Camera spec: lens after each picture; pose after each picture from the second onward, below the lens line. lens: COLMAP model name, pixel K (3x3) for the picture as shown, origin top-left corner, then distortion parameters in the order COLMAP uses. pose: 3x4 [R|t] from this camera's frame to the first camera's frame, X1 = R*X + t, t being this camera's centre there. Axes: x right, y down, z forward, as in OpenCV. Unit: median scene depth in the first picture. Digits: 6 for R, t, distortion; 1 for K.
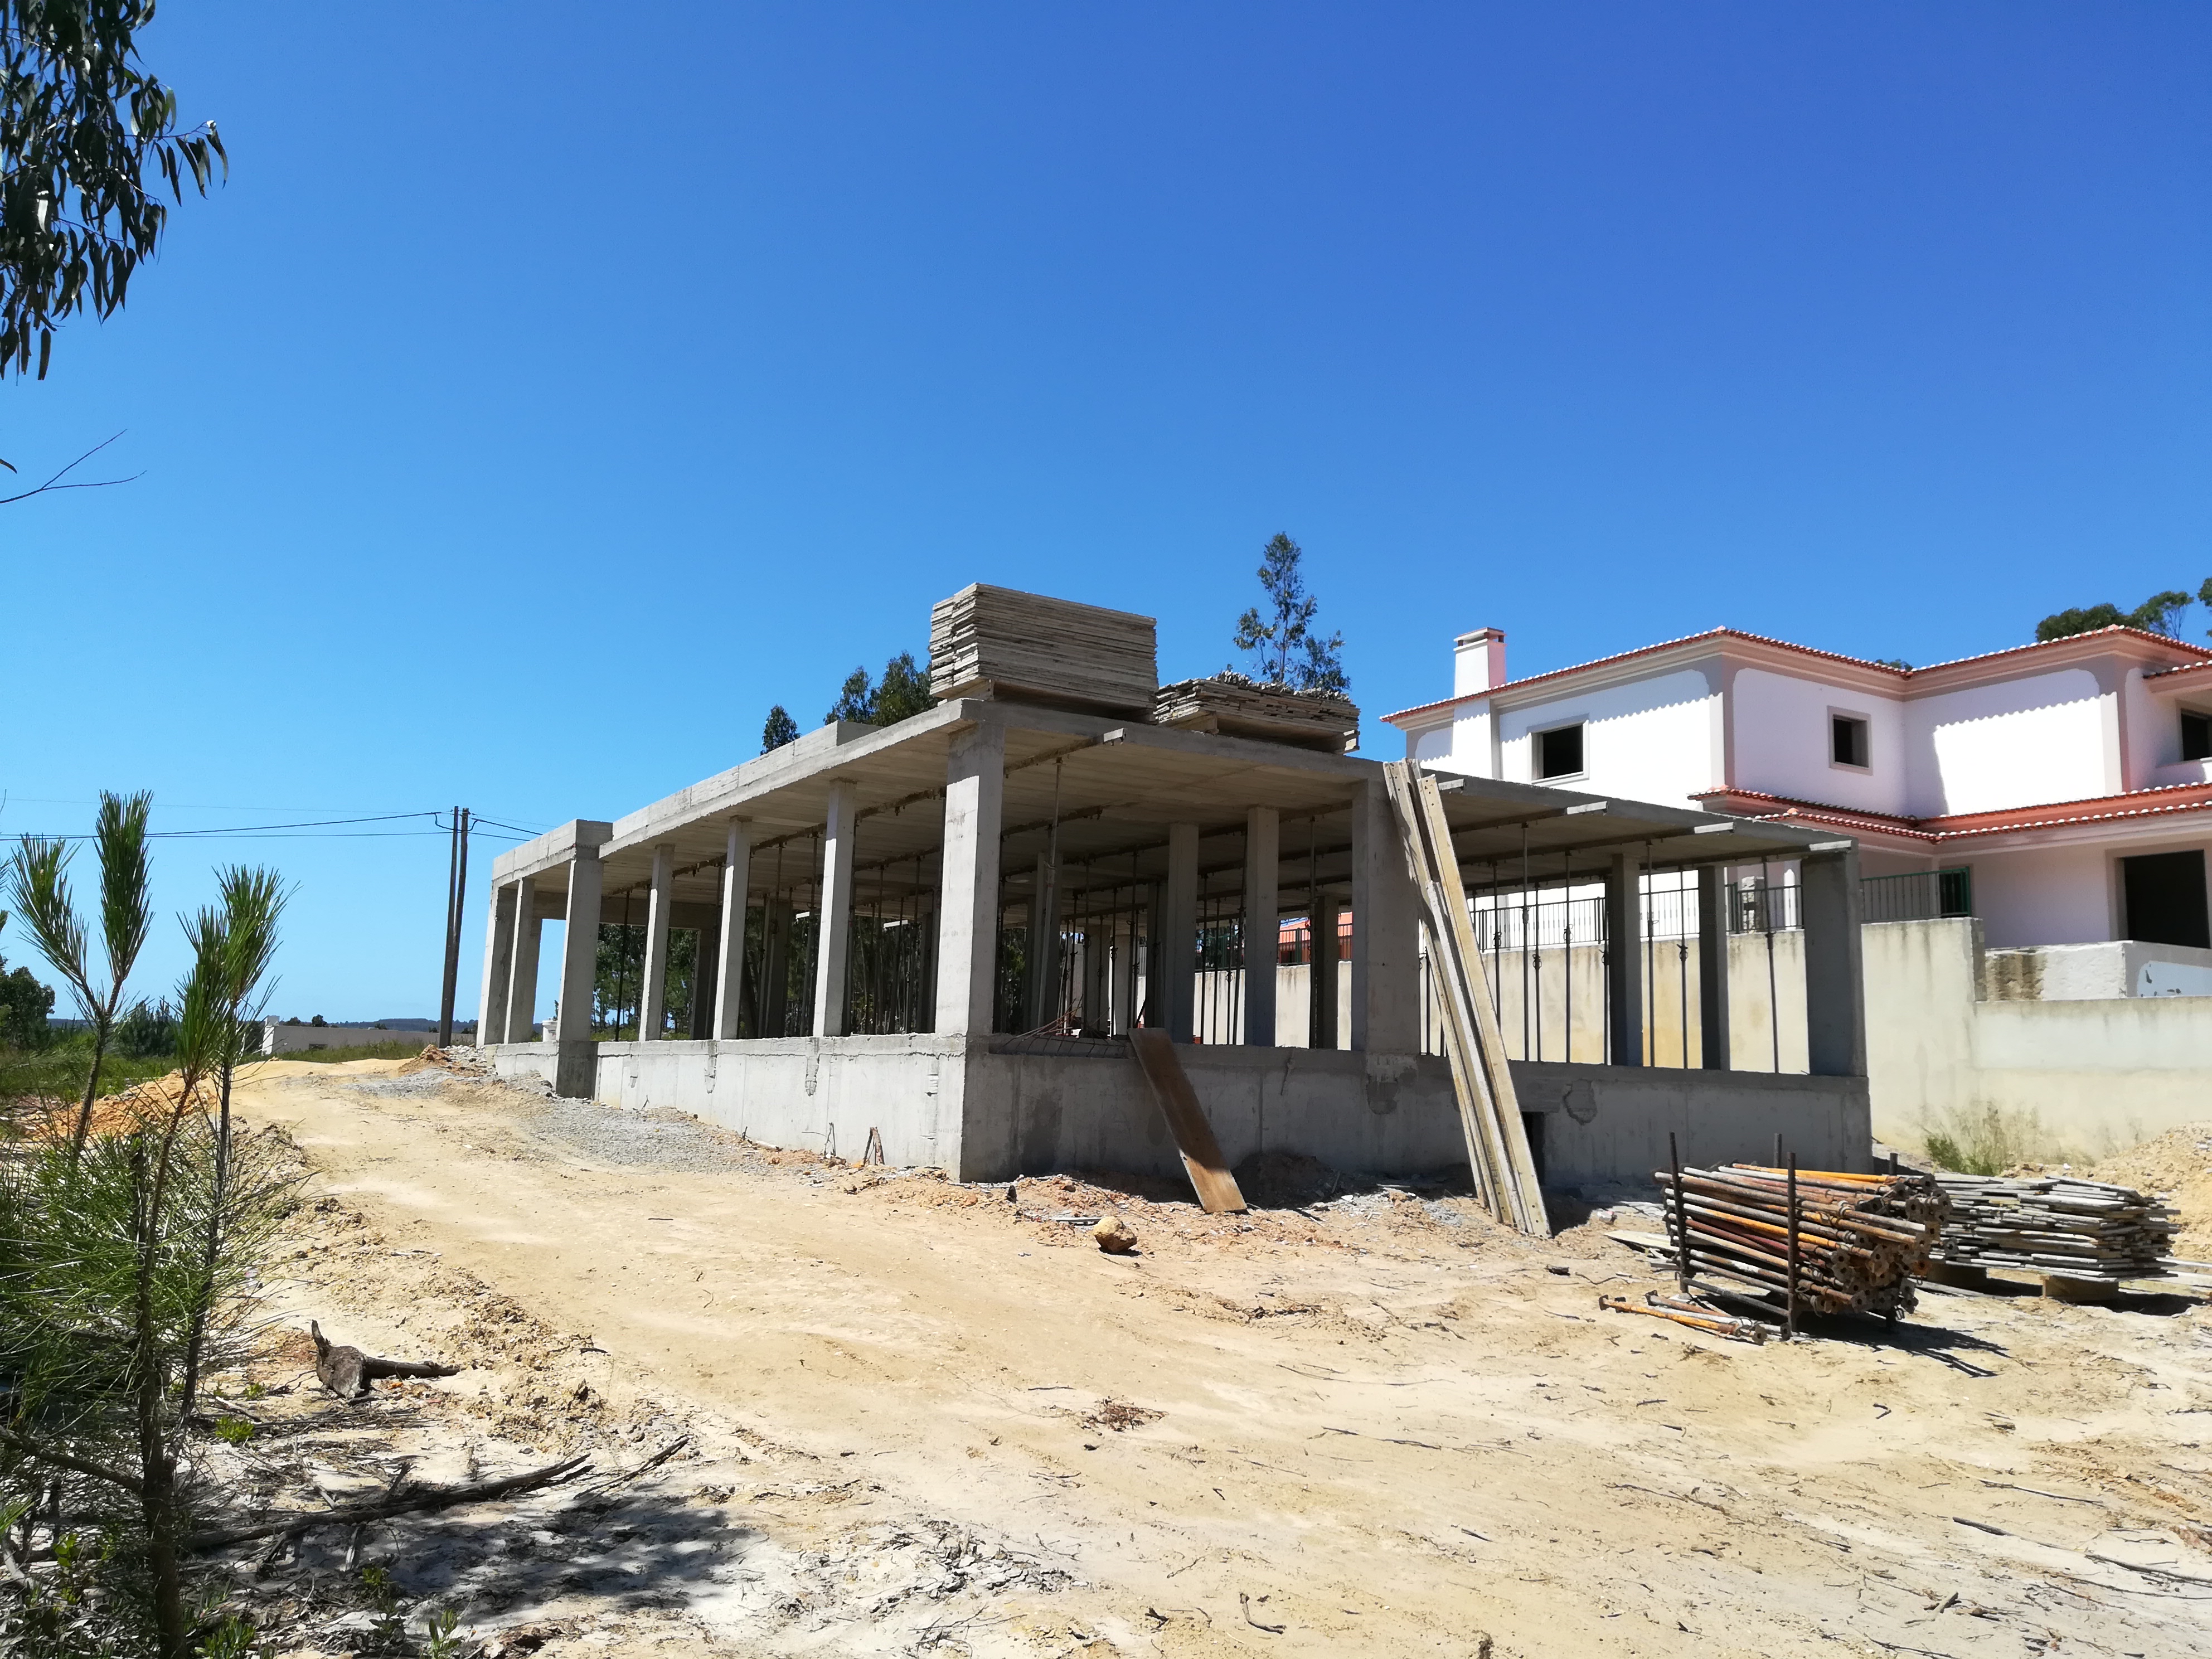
lens RADIAL K [[1723.8, 0, 1117.1], [0, 1723.8, 825.2], [0, 0, 1]] dist [0.079728, -0.062511]
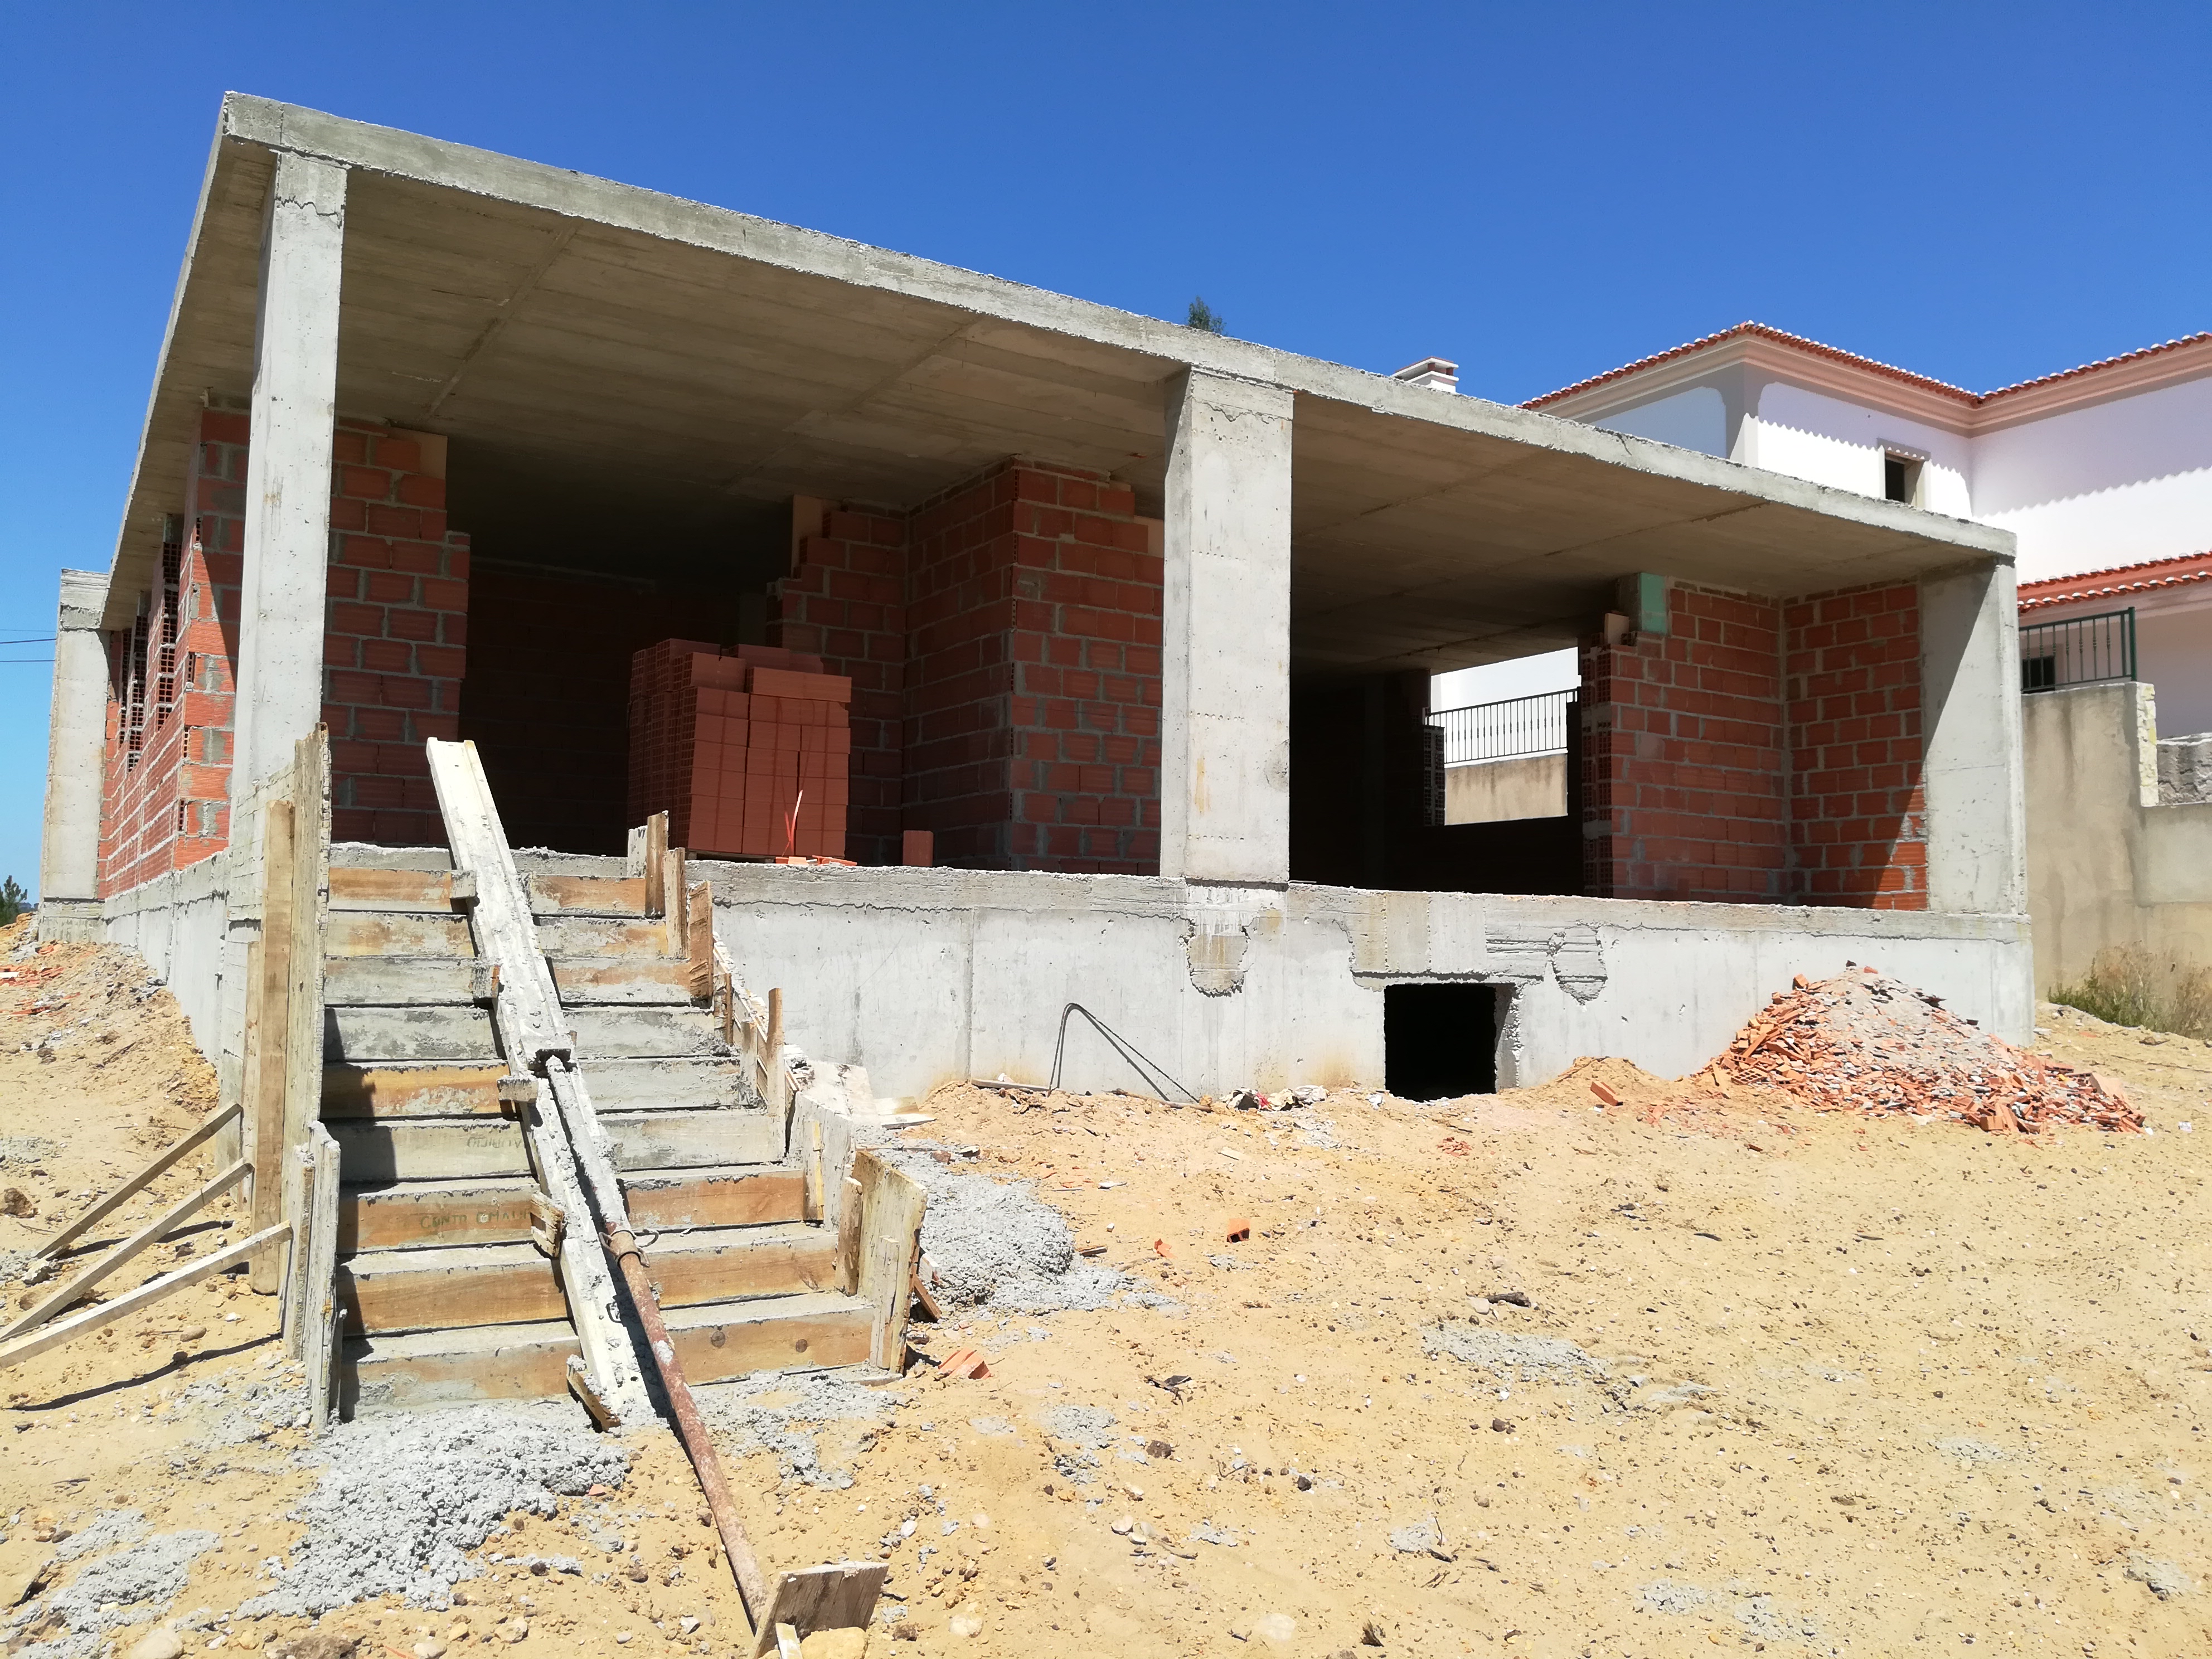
lens RADIAL K [[1723.8, 0, 1098.6], [0, 1723.8, 826.5], [0, 0, 1]] dist [0.079728, -0.062511]
pose [[0.999729, -0.015379, 0.017475, 0.075381], [0.014037, 0.997121, 0.074513, 0.052606], [-0.018571, -0.074248, 0.997067, 0.330595]]
